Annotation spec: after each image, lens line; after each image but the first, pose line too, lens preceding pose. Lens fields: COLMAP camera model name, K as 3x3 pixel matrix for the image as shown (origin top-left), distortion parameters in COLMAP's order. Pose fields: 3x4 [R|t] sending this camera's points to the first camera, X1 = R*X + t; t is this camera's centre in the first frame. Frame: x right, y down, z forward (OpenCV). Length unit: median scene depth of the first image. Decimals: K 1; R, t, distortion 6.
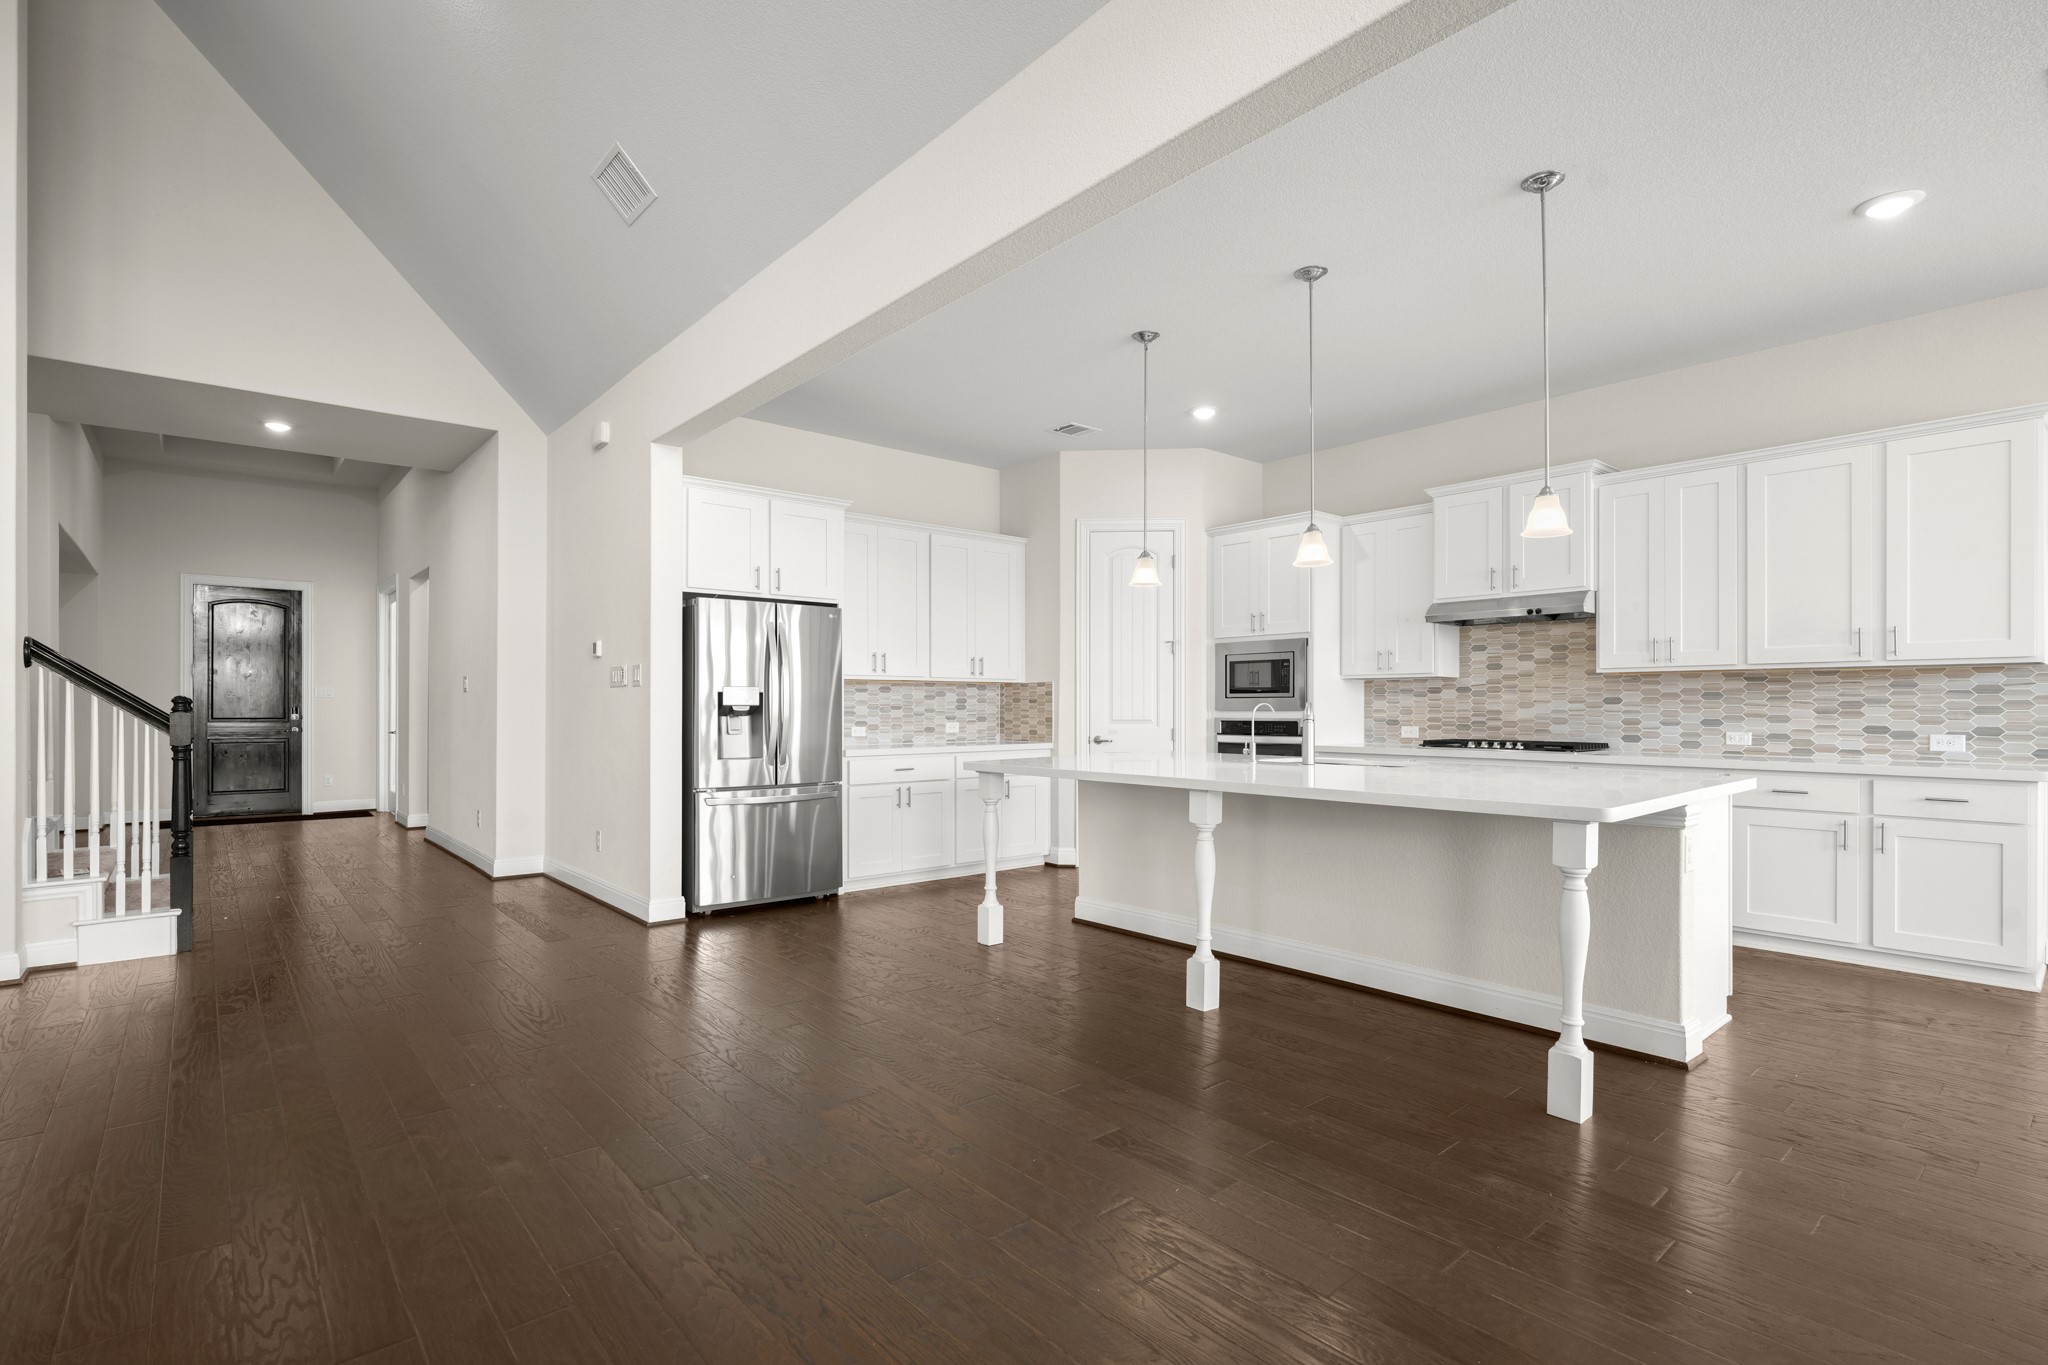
lens RADIAL K [[985.6, 0, 1028.9], [0, 985.6, 699.0], [0, 0, 1]] dist [-0.022179, 0.000062]
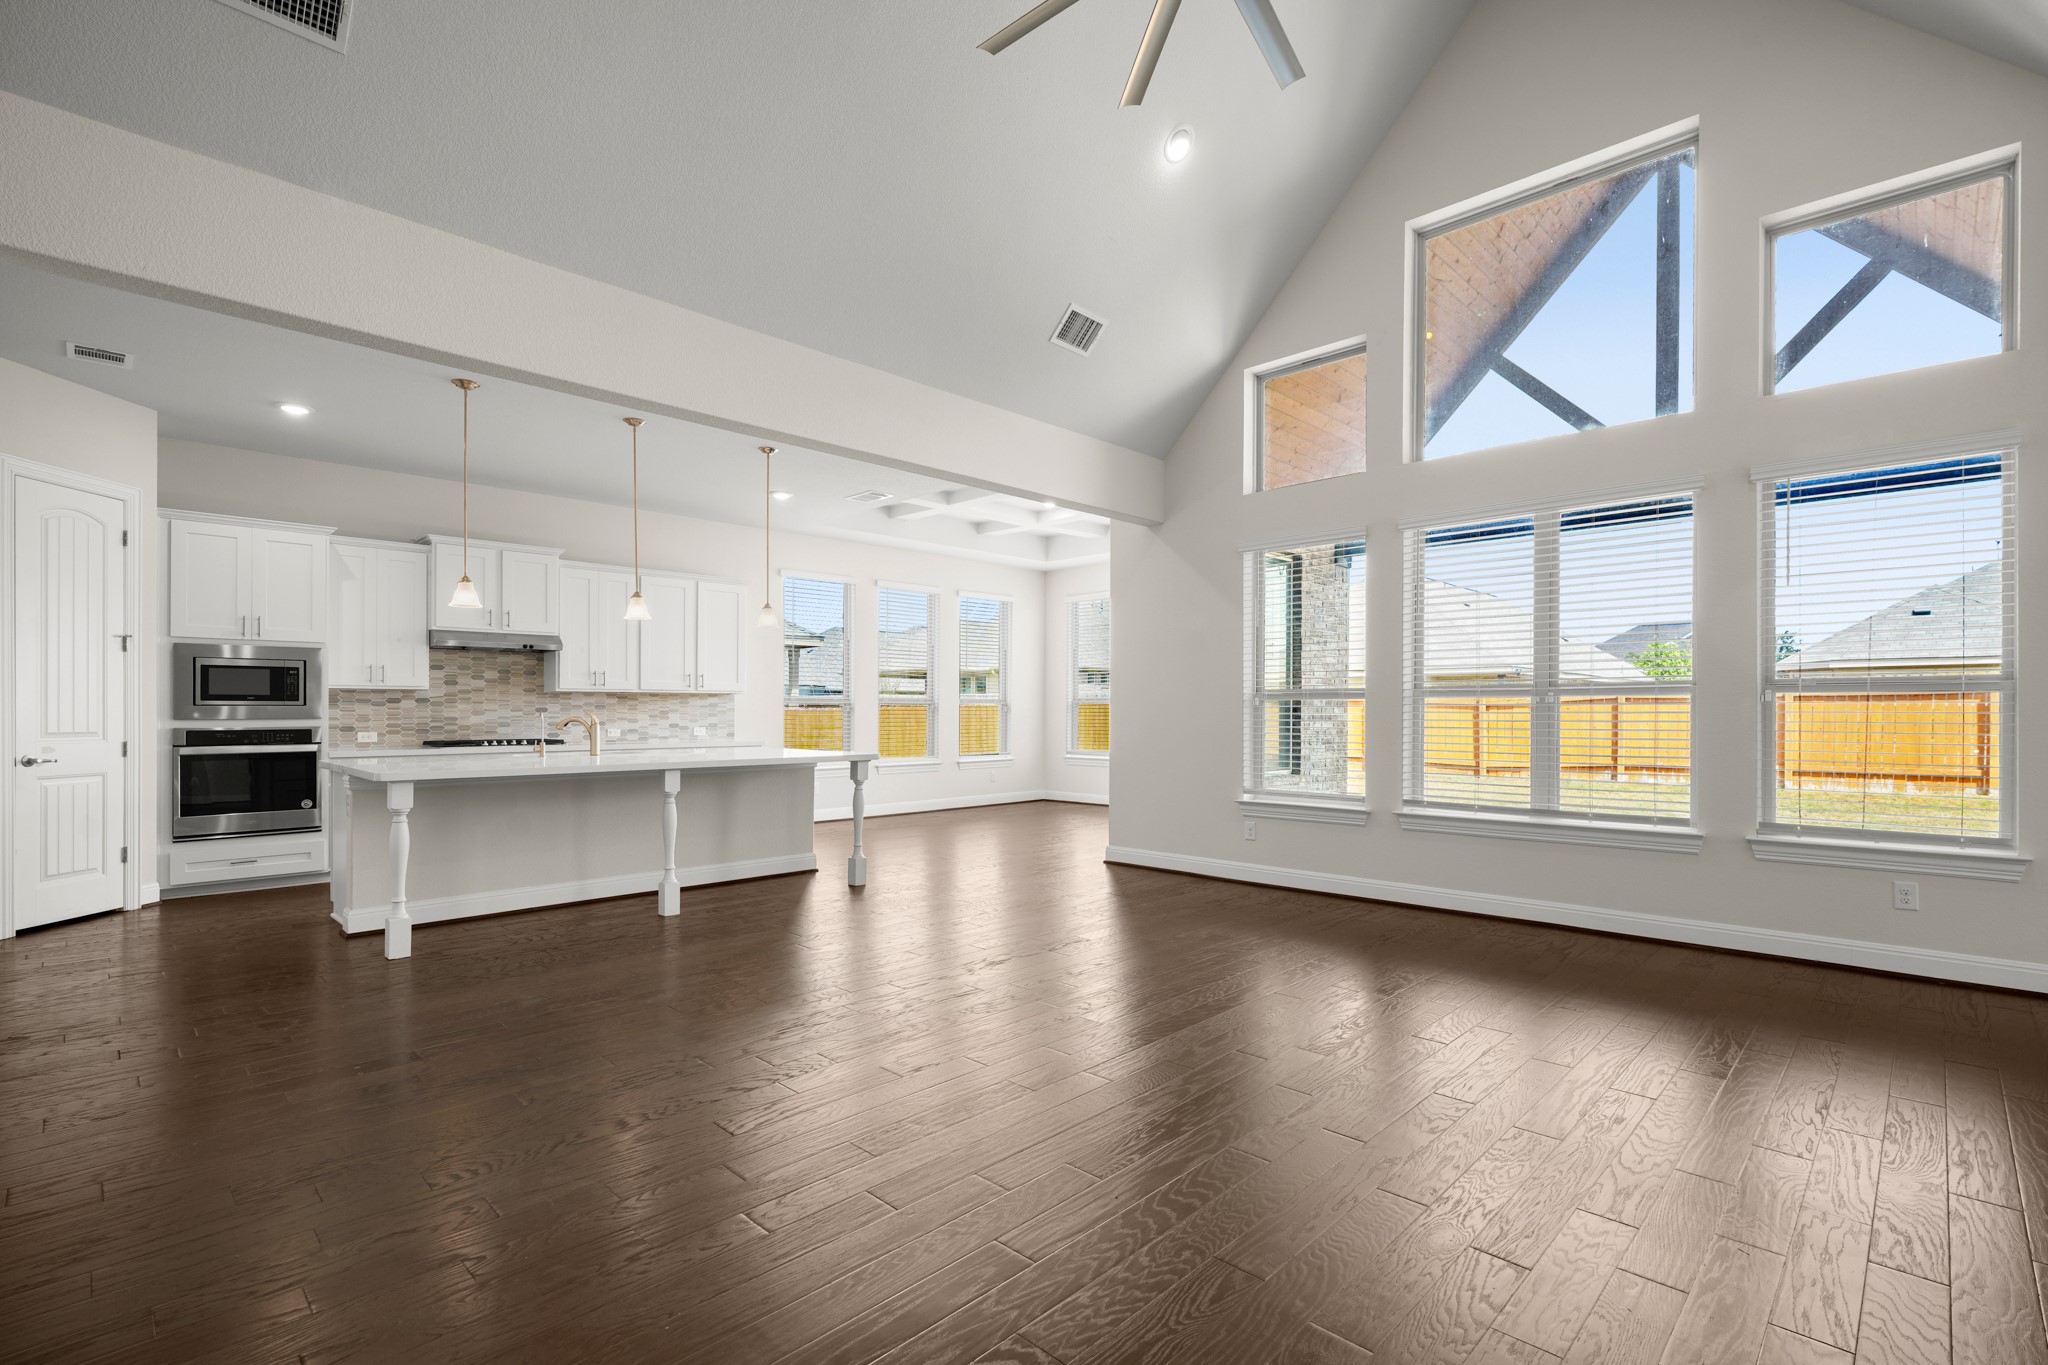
lens RADIAL K [[937.9, 0, 1039.8], [0, 937.9, 693.5], [0, 0, 1]] dist [0.018123, 0.000234]
pose [[-0.100770, 0.020804, 0.994692, -0.860307], [-0.004070, 0.999764, -0.021323, 0.003998], [-0.994901, -0.006197, -0.100661, 0.382517]]
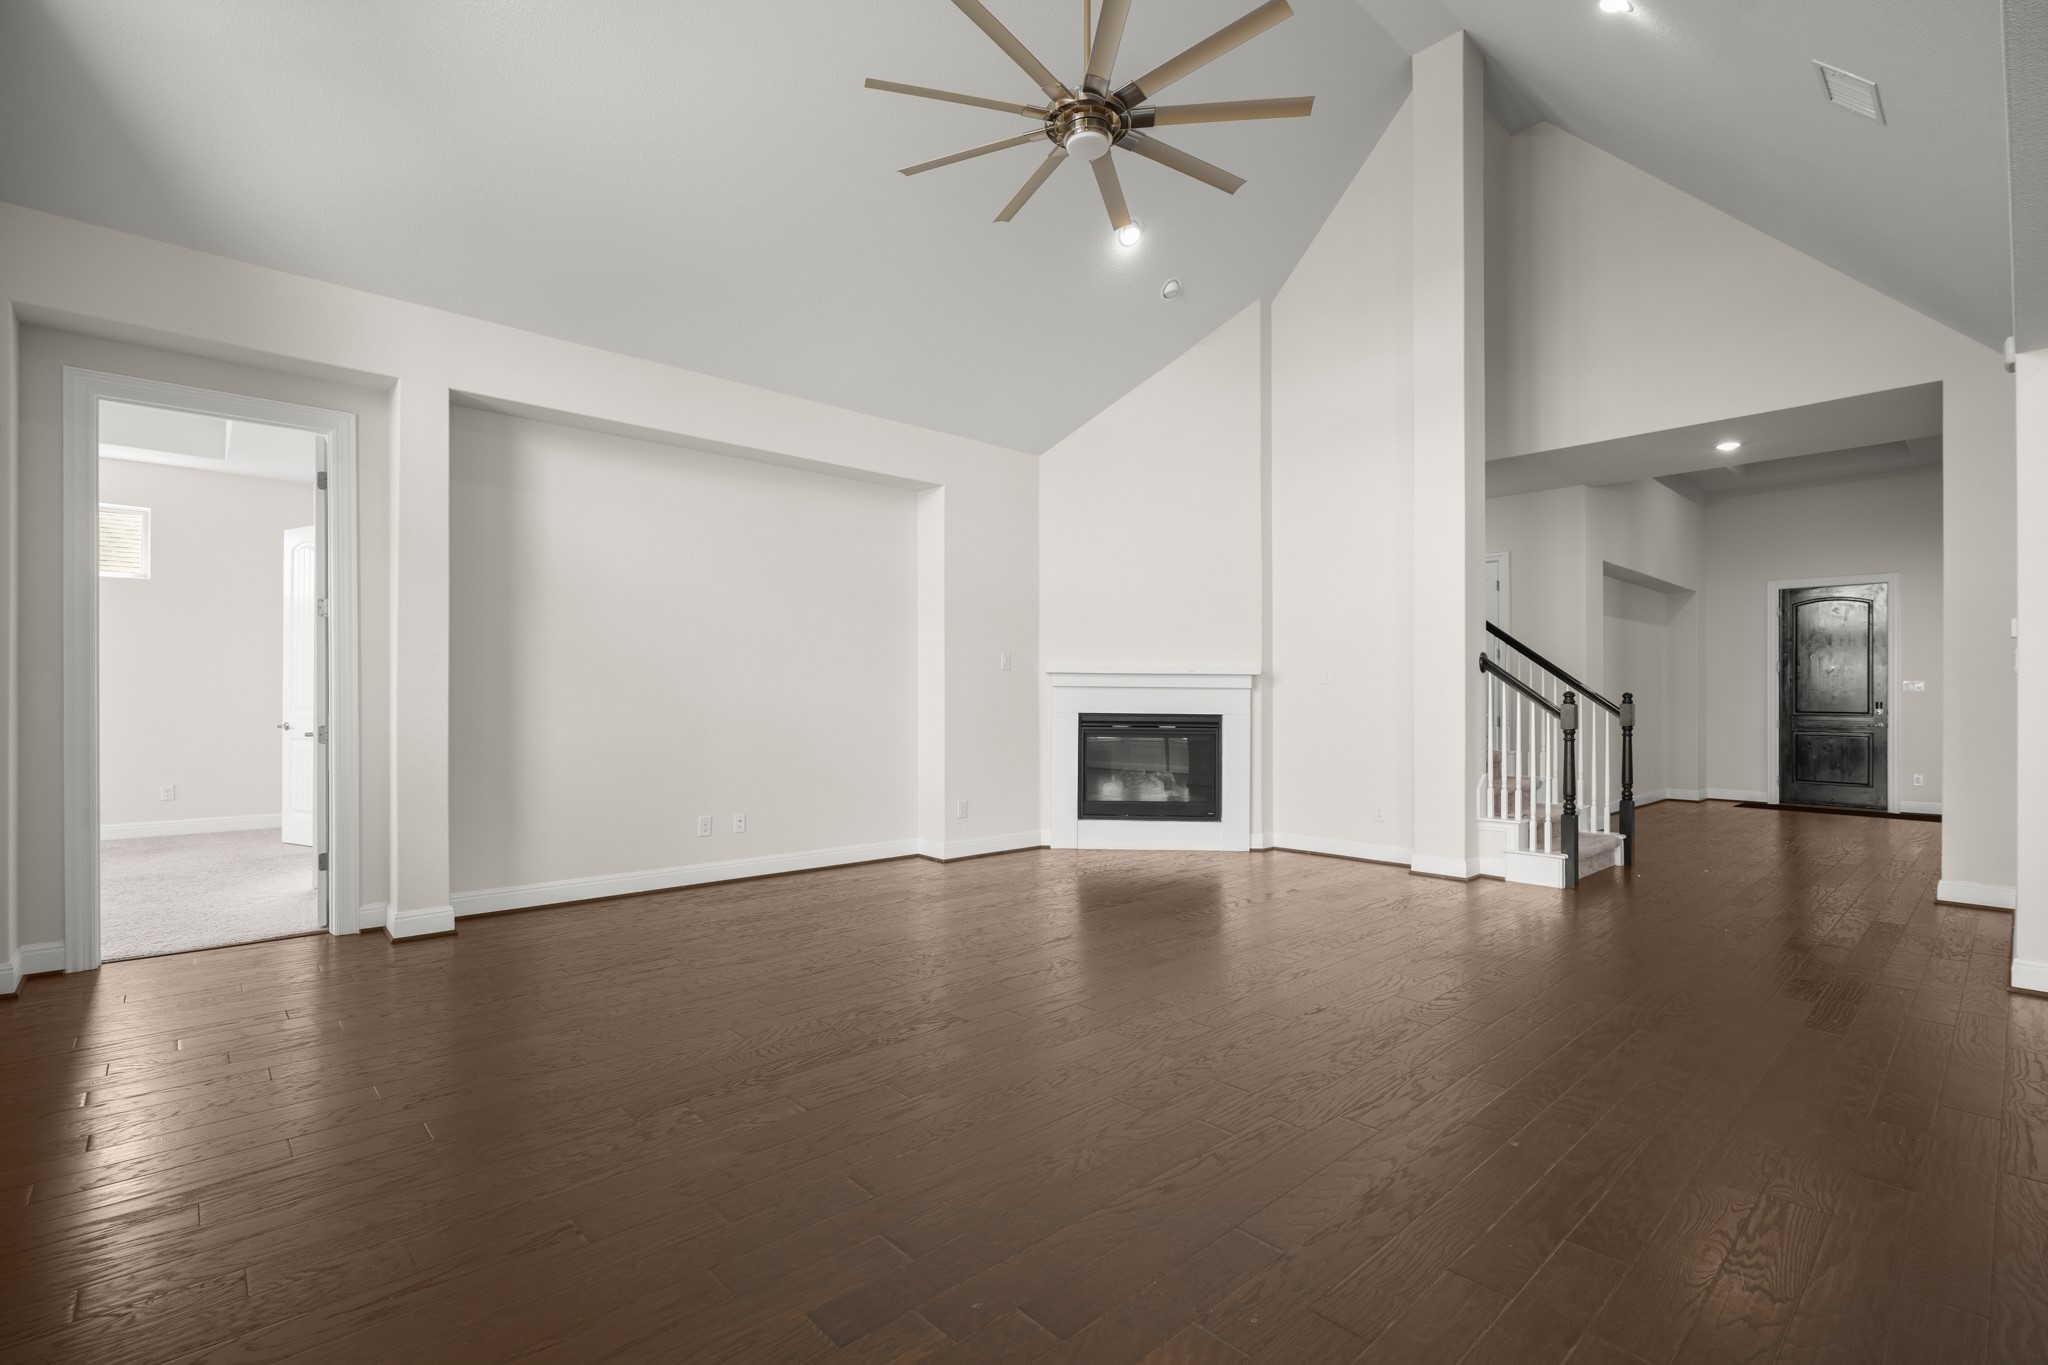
lens RADIAL K [[930.7, 0, 1023.2], [0, 930.7, 695.6], [0, 0, 1]] dist [-0.009695, 0.000257]
pose [[0.029490, 0.001669, -0.999564, 0.275913], [-0.000772, 0.999998, 0.001647, 0.001542], [0.999565, 0.000723, 0.029491, 0.186968]]
